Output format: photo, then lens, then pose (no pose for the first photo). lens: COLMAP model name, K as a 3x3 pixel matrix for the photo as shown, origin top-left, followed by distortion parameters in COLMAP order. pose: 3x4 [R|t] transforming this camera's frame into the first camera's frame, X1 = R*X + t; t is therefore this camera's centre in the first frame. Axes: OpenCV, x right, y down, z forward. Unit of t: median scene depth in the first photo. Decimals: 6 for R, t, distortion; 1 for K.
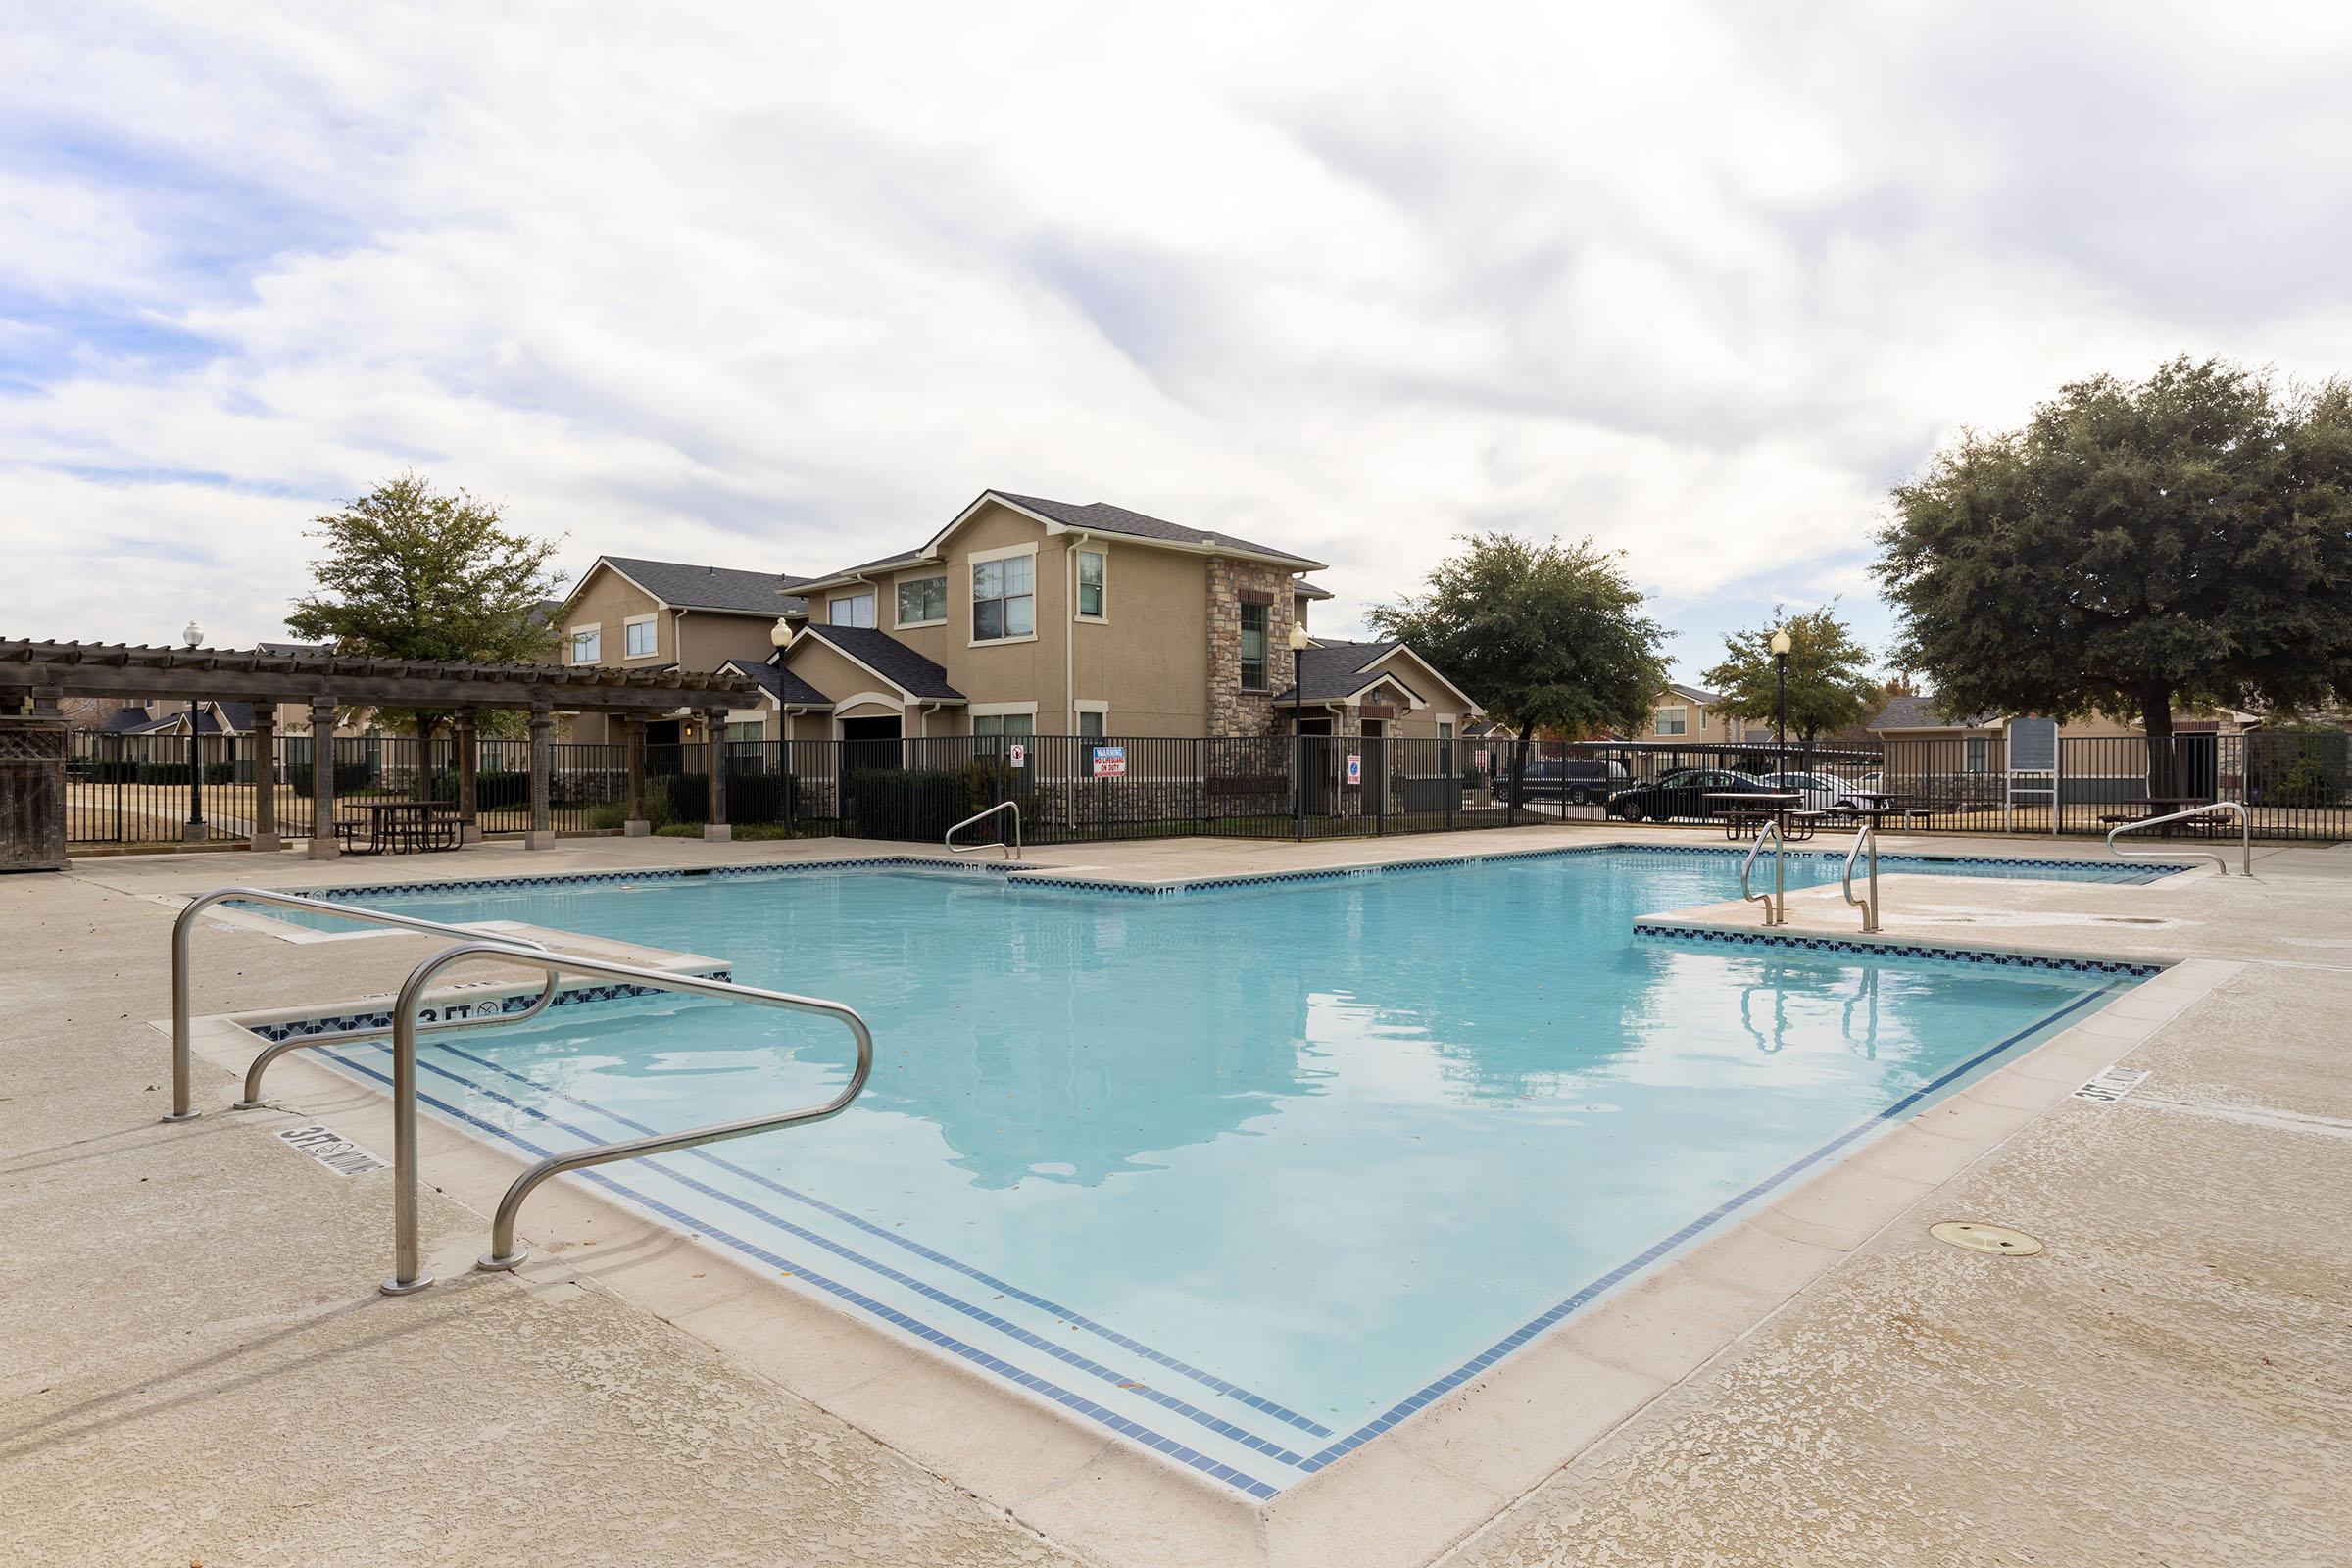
lens RADIAL K [[1400.0, 0, 1190.5], [0, 1400.0, 783.1], [0, 0, 1]] dist [0.021400, -0.000504]
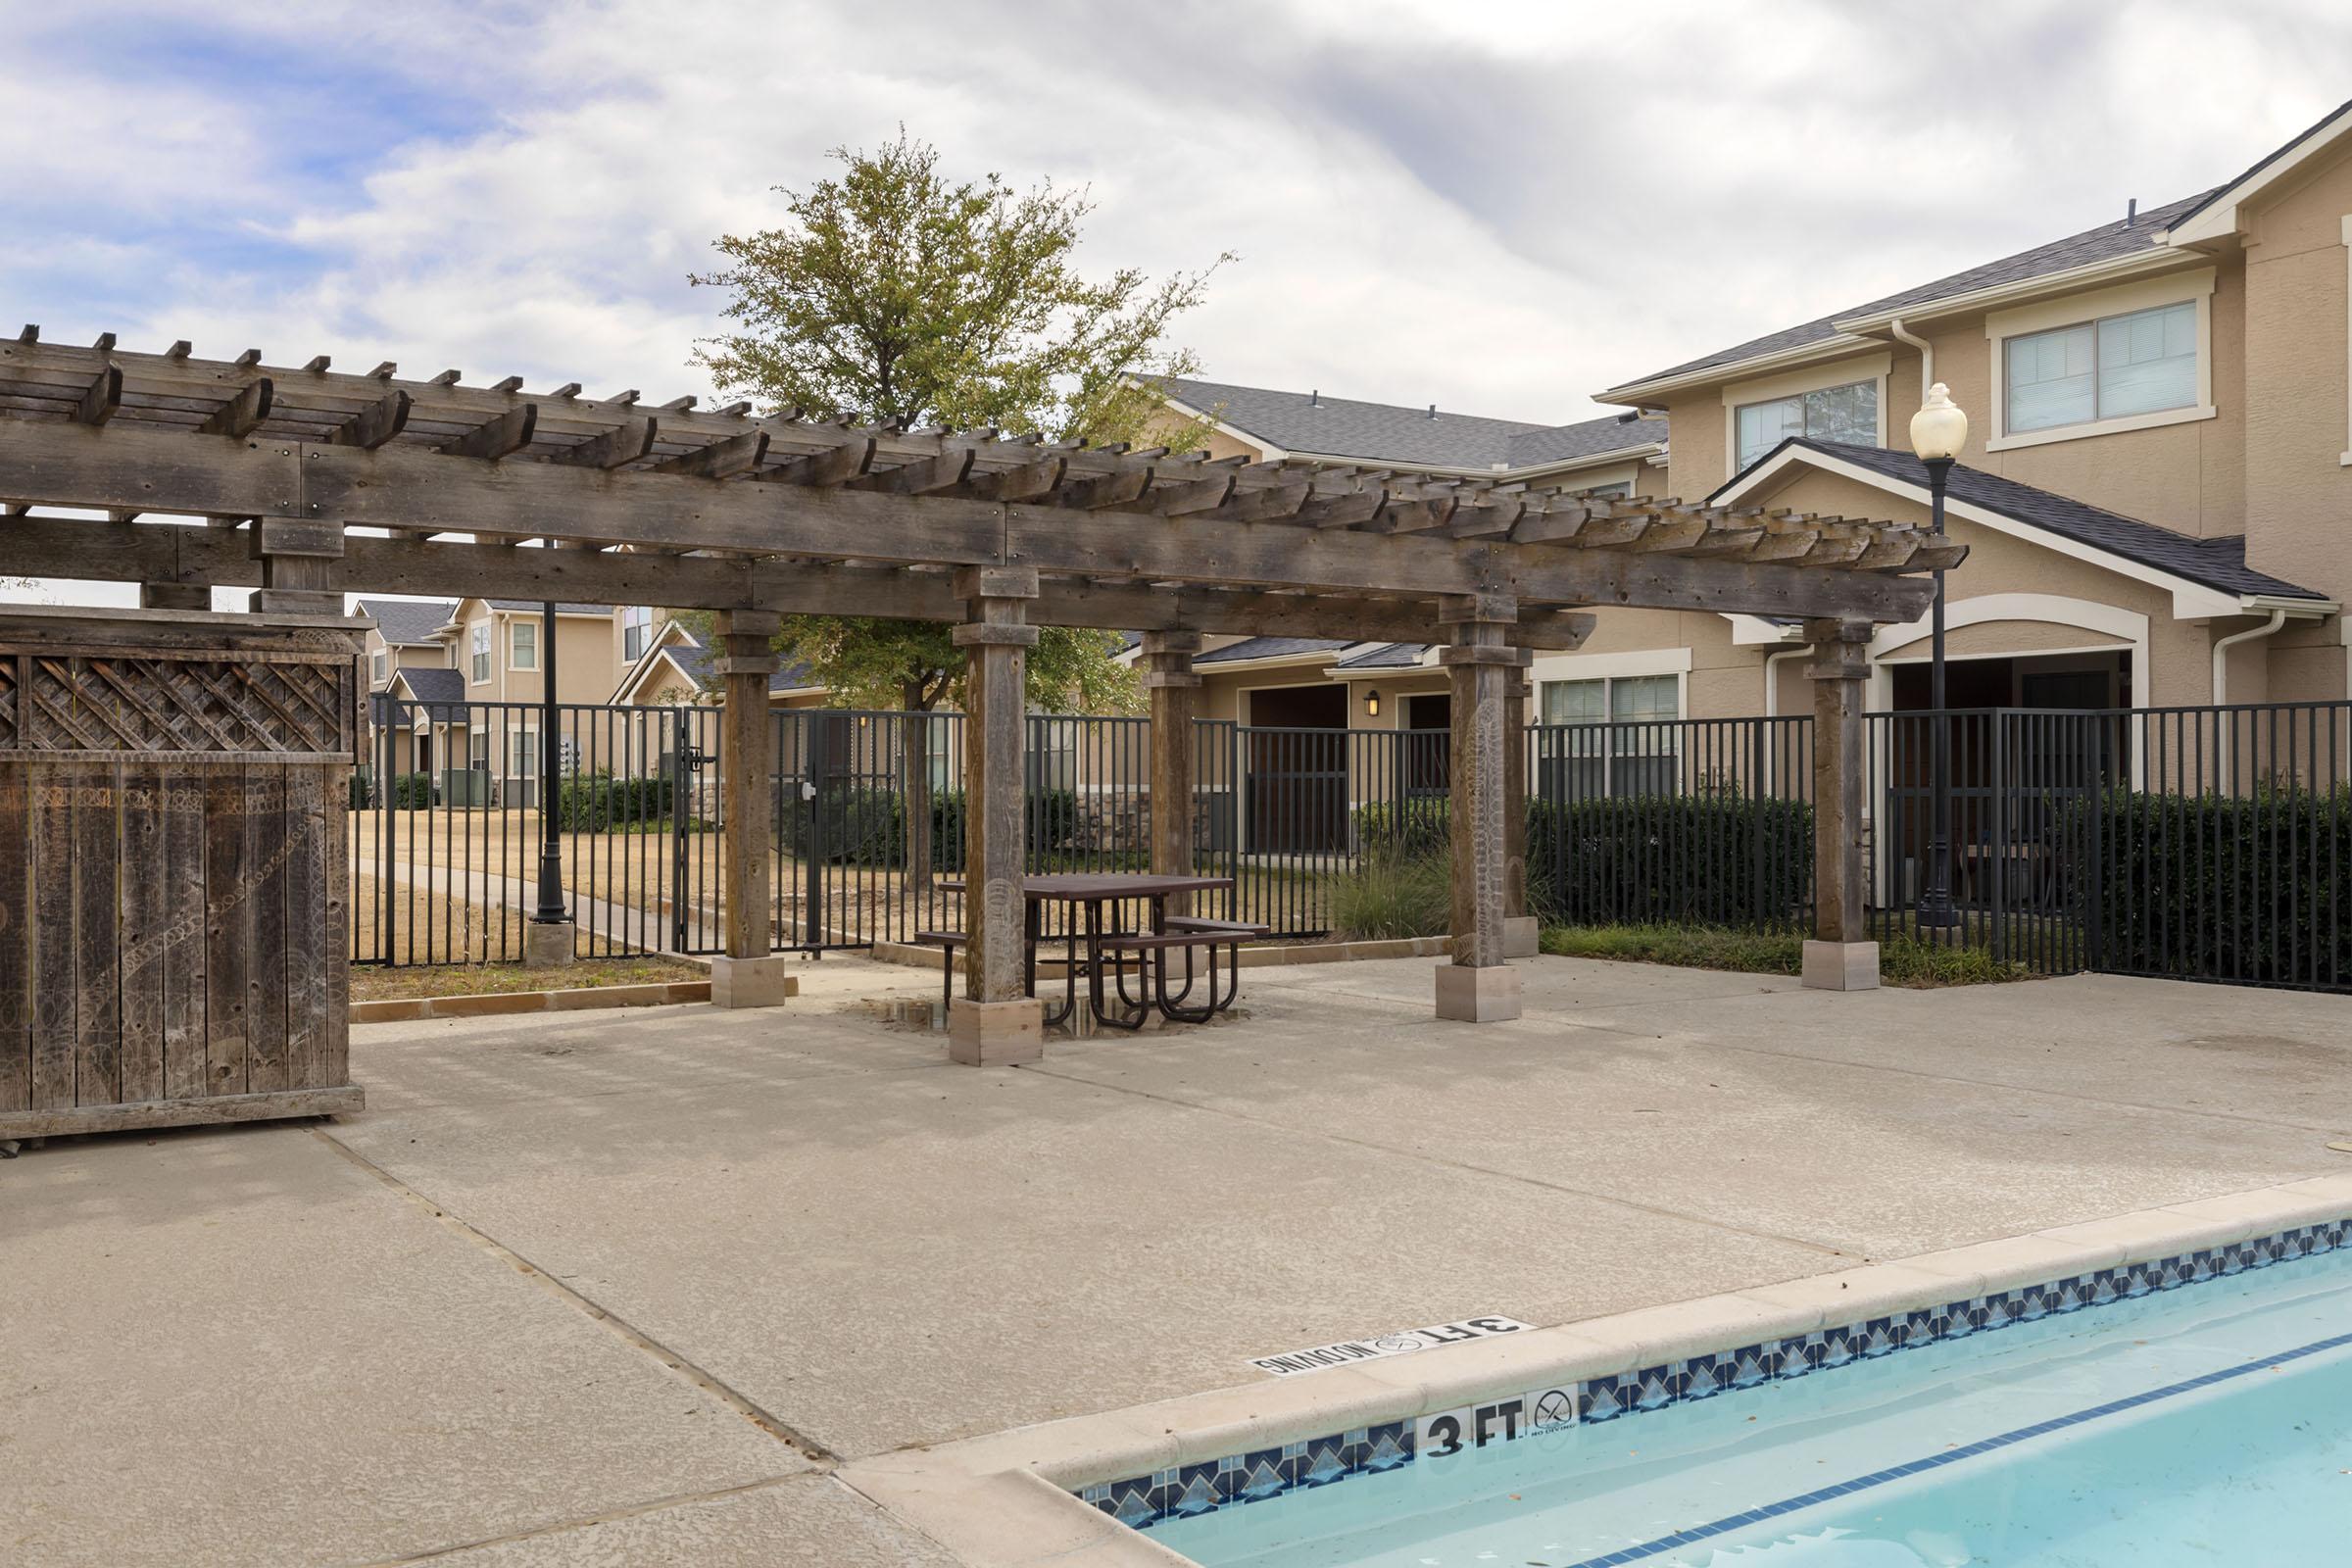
lens RADIAL K [[1906.1, 0, 1167.1], [0, 1906.1, 775.6], [0, 0, 1]] dist [0.014814, 0.000909]
pose [[0.982831, 0.000854, -0.184505, -0.354029], [-0.003299, 0.999911, -0.012949, -0.005154], [0.184477, 0.013335, 0.982746, 0.408203]]
